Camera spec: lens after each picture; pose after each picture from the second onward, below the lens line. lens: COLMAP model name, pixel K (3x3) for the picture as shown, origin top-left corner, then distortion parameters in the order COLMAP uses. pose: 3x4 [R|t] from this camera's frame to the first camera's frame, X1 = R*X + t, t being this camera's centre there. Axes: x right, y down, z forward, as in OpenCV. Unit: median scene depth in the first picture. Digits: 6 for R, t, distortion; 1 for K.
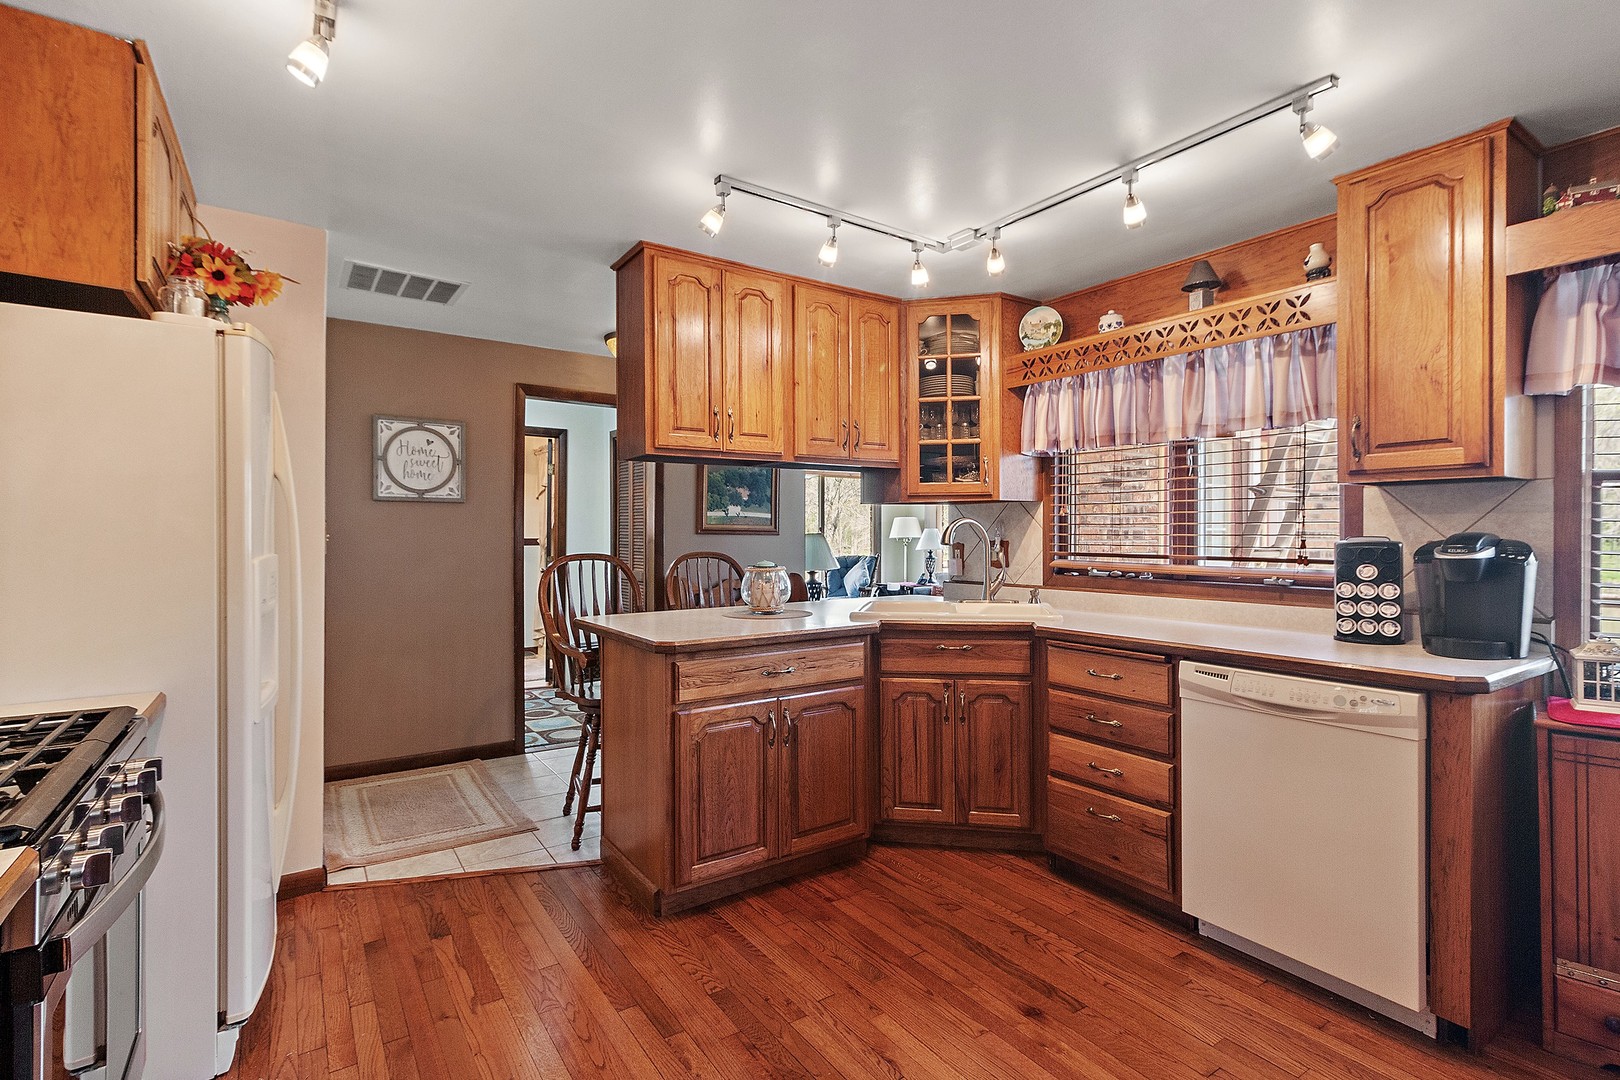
lens RADIAL K [[759.6, 0, 812.8], [0, 759.6, 532.9], [0, 0, 1]] dist [-0.000450, -0.000200]
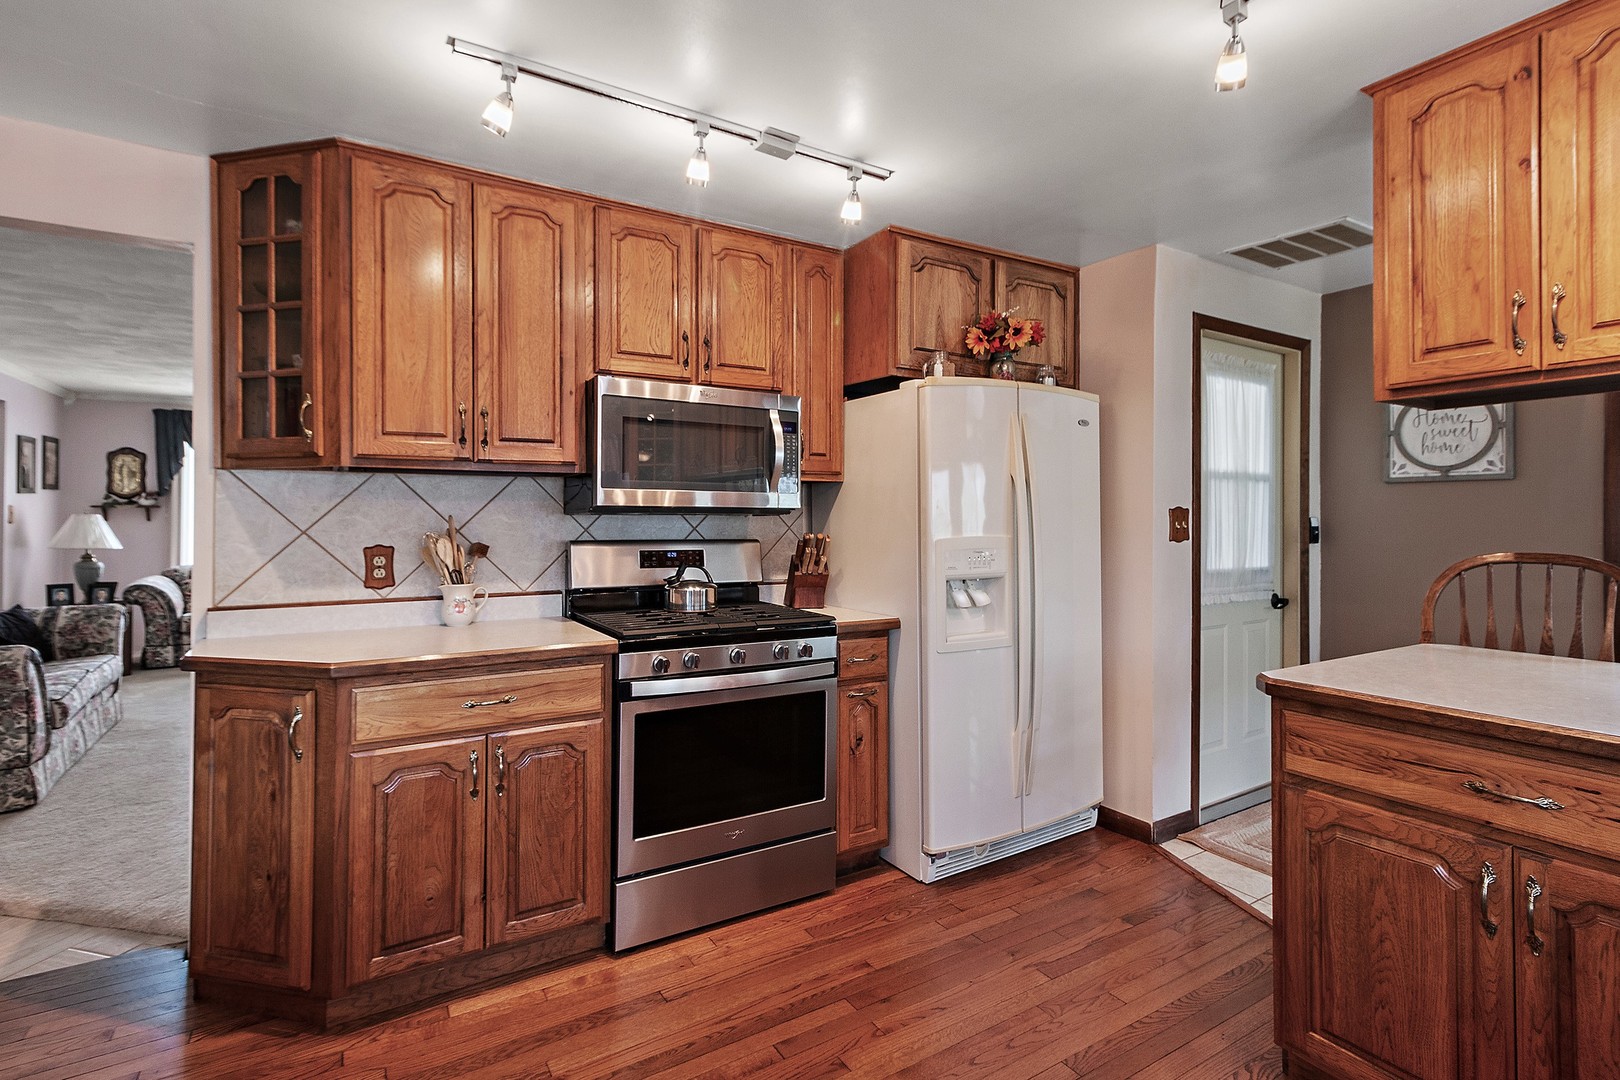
lens RADIAL K [[768.6, 0, 804.0], [0, 768.6, 517.6], [0, 0, 1]] dist [-0.002614, -0.000860]
pose [[-0.060797, -0.004223, -0.998141, 0.448958], [0.003609, 0.999984, -0.004451, -0.002210], [0.998144, -0.003873, -0.060781, 0.508832]]
